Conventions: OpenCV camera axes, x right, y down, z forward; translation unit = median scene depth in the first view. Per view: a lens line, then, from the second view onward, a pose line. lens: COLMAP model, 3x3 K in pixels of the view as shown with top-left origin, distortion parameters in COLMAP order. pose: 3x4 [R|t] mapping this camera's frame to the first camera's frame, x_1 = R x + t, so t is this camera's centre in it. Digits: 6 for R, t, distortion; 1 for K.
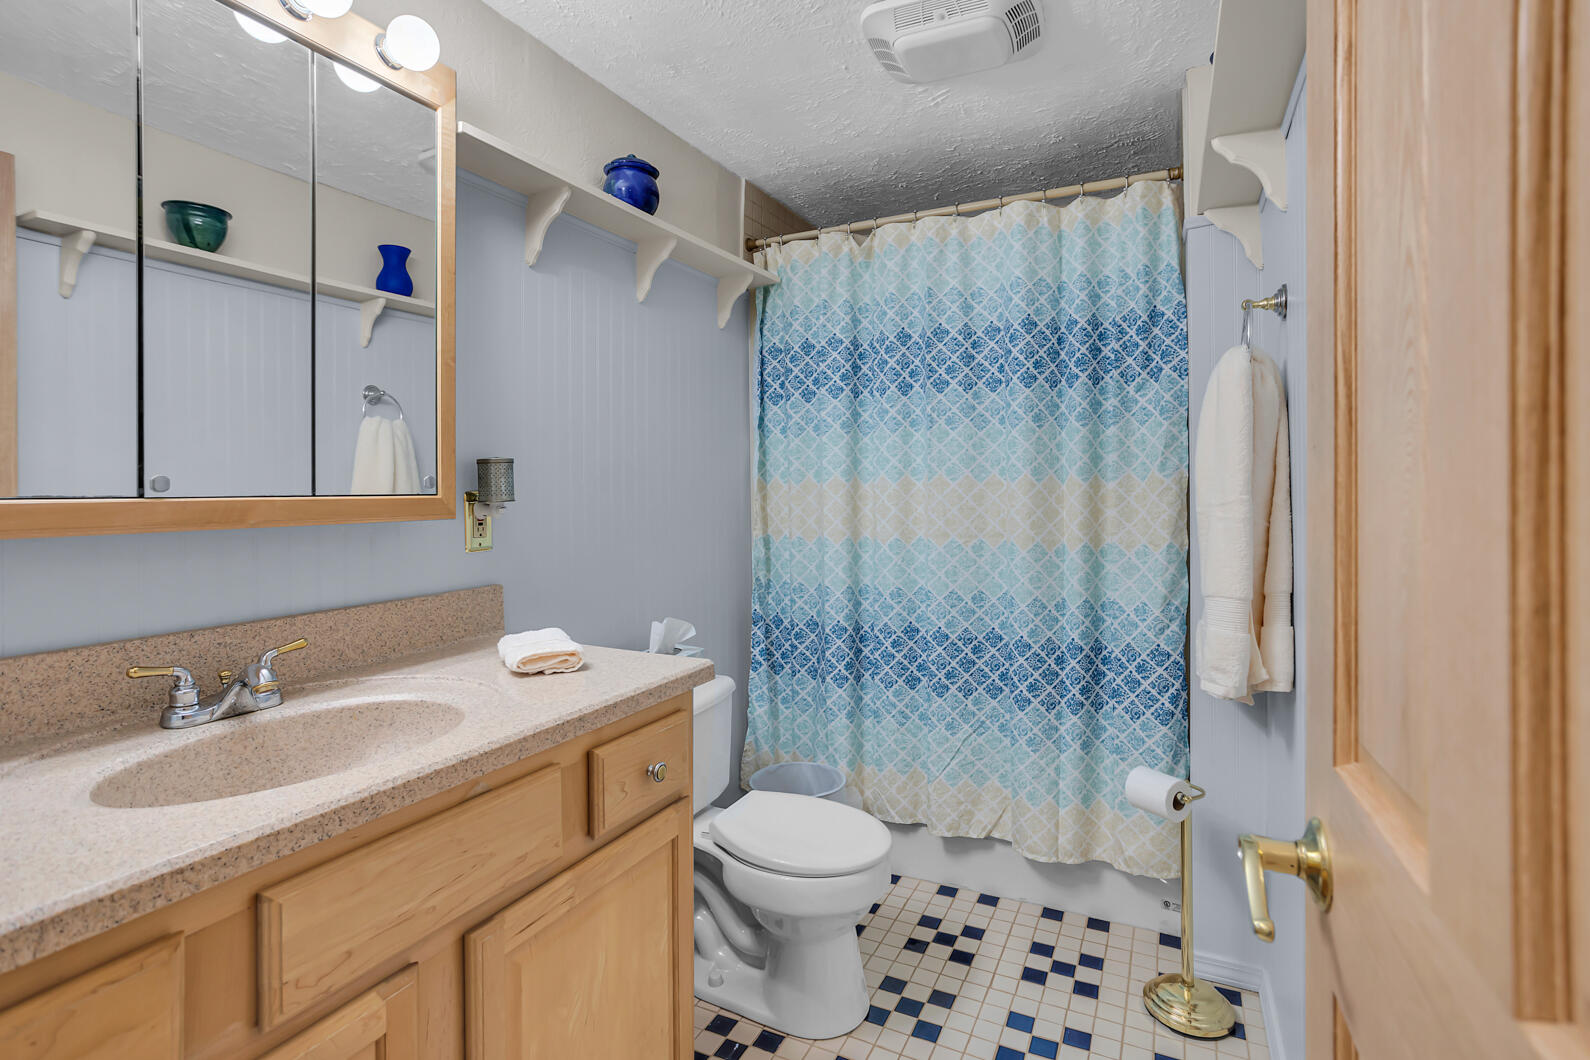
lens RADIAL K [[806.4, 0, 795.0], [0, 806.4, 530.0], [0, 0, 1]] dist [-0.045972, 0.023398]
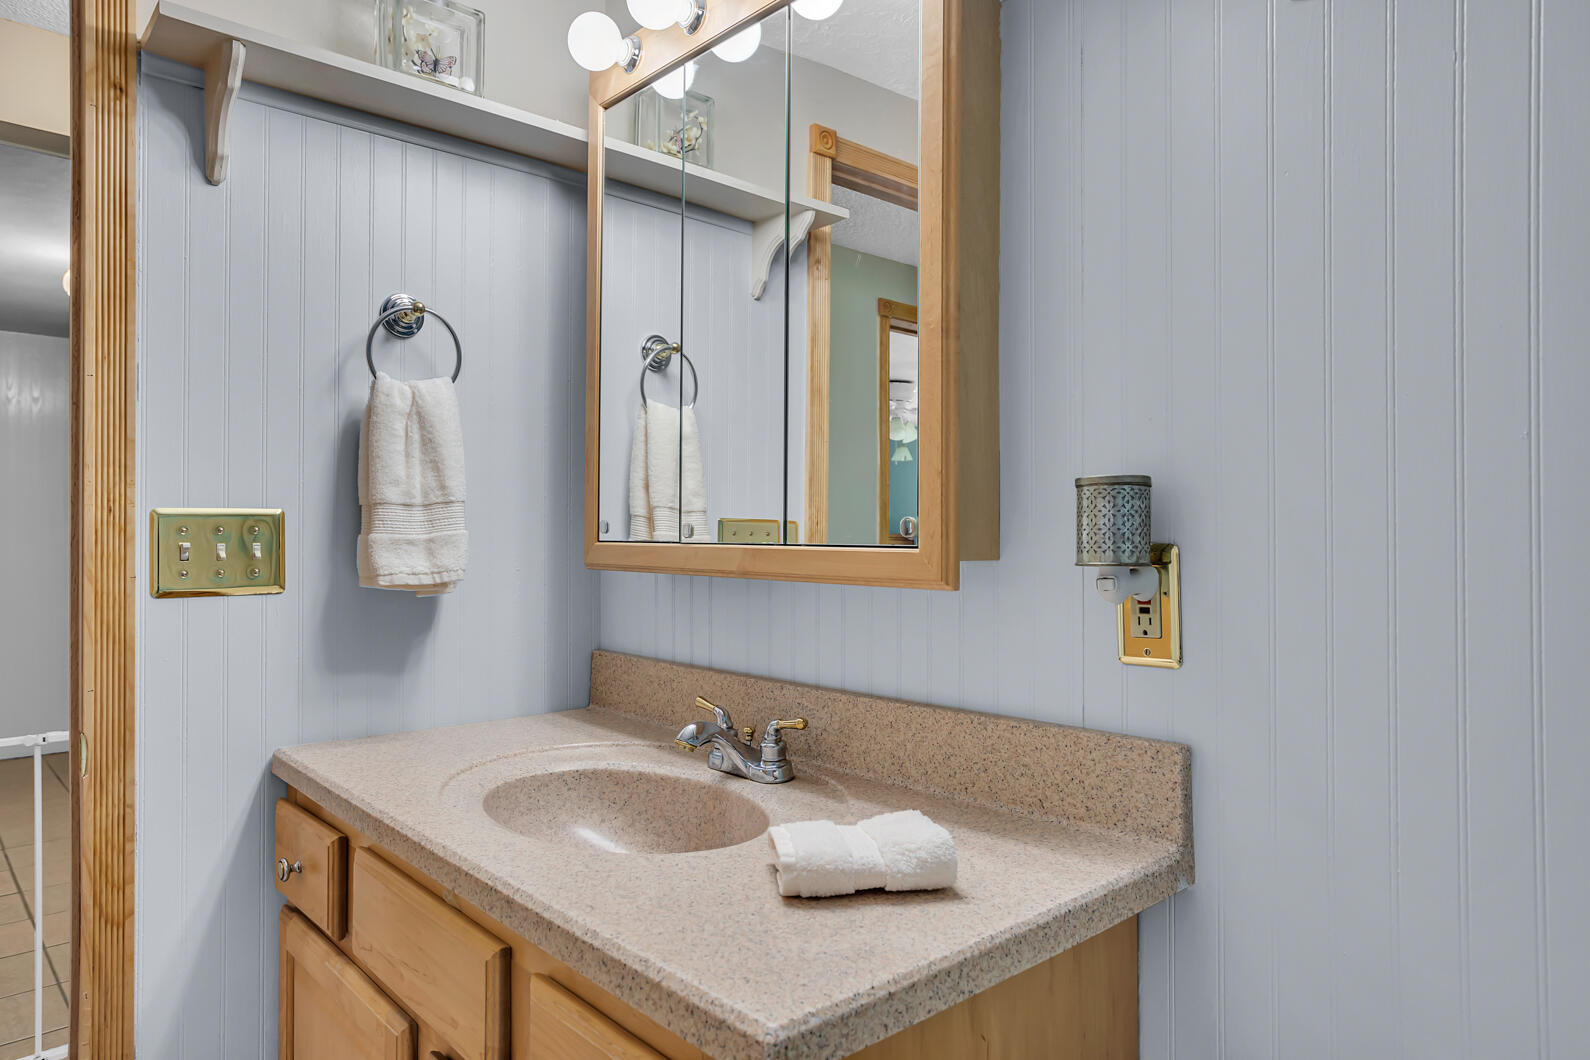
lens RADIAL K [[1001.1, 0, 795.0], [0, 1001.1, 530.0], [0, 0, 1]] dist [-0.000651, -0.000010]
pose [[-0.379146, -0.008476, -0.925298, 0.329994], [-0.054059, 0.998453, 0.013004, -0.067612], [0.923756, 0.054951, -0.379018, 1.308324]]
